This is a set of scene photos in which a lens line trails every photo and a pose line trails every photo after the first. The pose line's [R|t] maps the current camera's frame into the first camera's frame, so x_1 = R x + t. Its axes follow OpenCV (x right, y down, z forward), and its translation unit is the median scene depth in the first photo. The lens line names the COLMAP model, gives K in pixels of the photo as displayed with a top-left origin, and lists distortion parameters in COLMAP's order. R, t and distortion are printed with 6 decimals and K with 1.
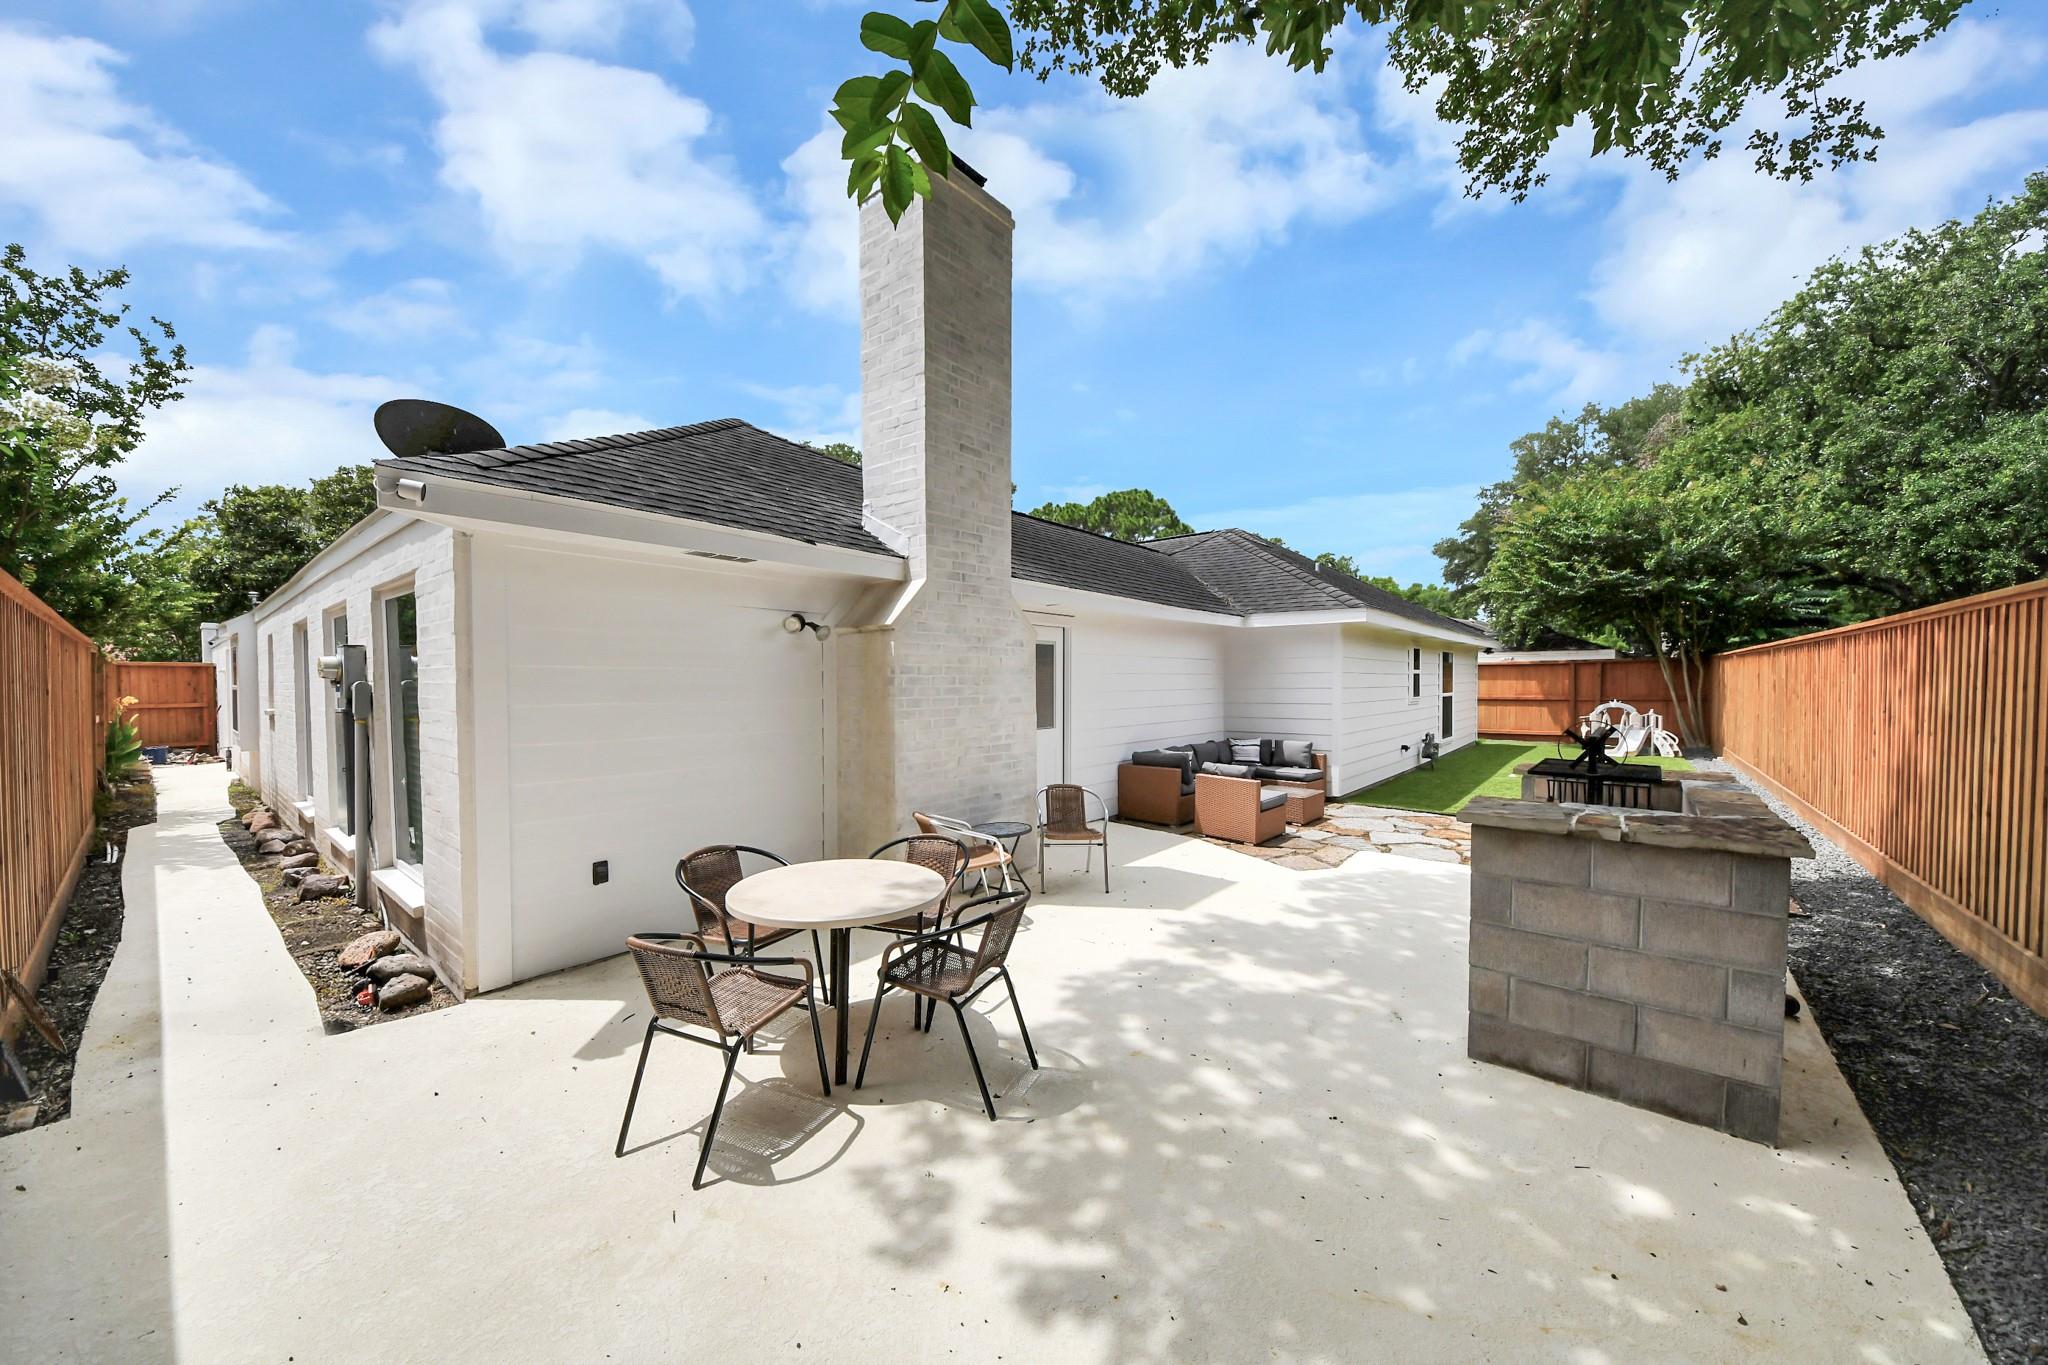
lens RADIAL K [[737.2, 0, 1021.1], [0, 737.2, 691.8], [0, 0, 1]] dist [-0.000133, -0.000079]
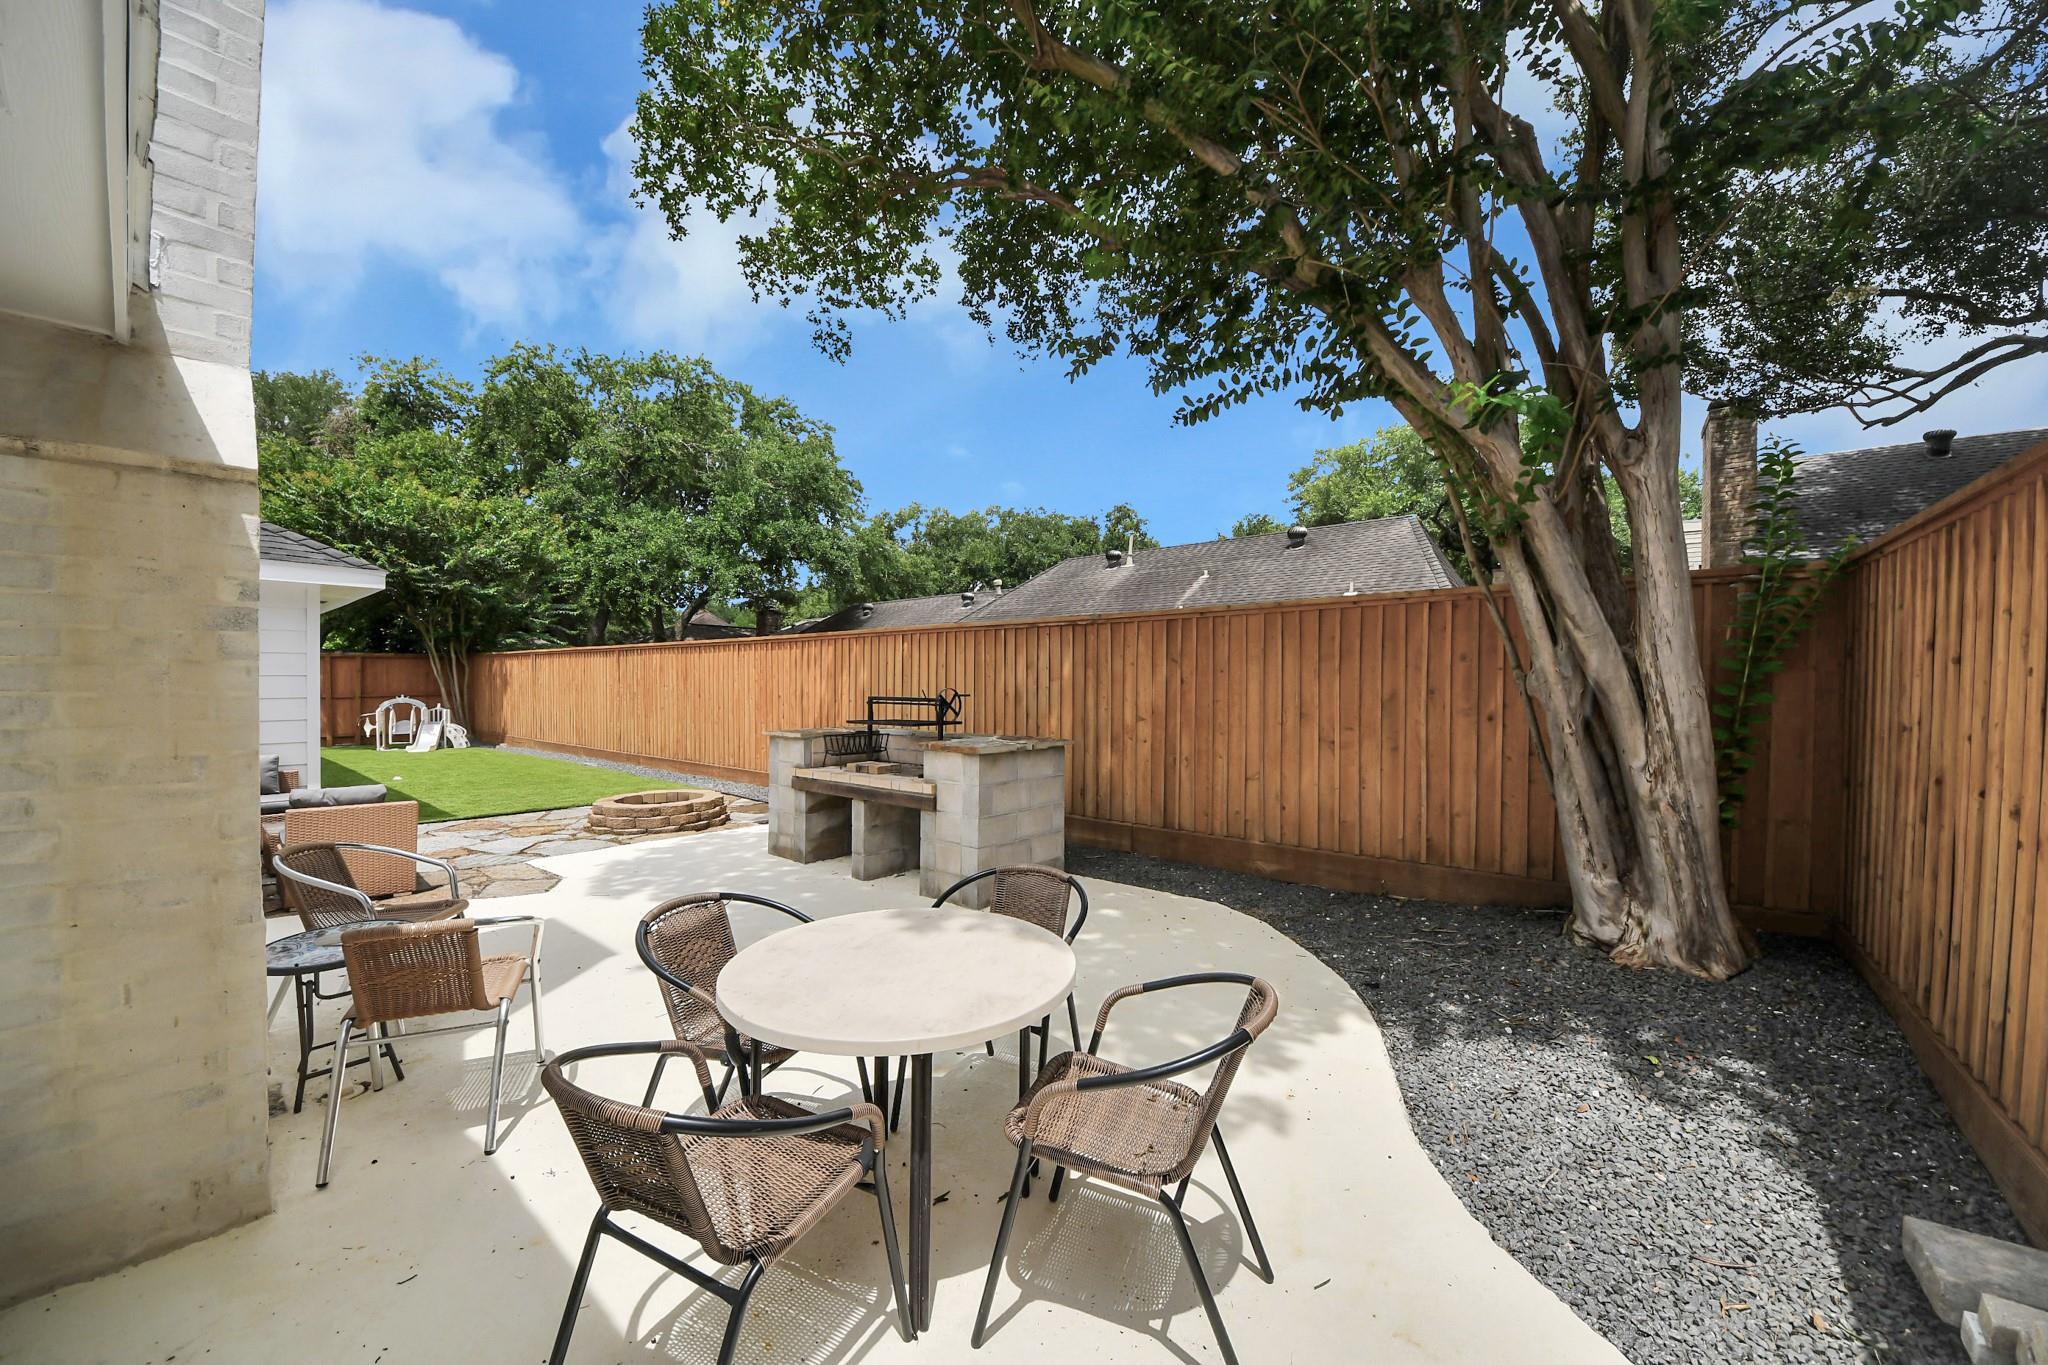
lens RADIAL K [[737.2, 0, 1021.1], [0, 737.2, 691.8], [0, 0, 1]] dist [-0.000133, -0.000079]
pose [[-0.020290, -0.011956, 0.999723, -0.474750], [0.016483, 0.999789, 0.012291, 0.019039], [-0.999658, 0.016727, -0.020088, 0.506259]]
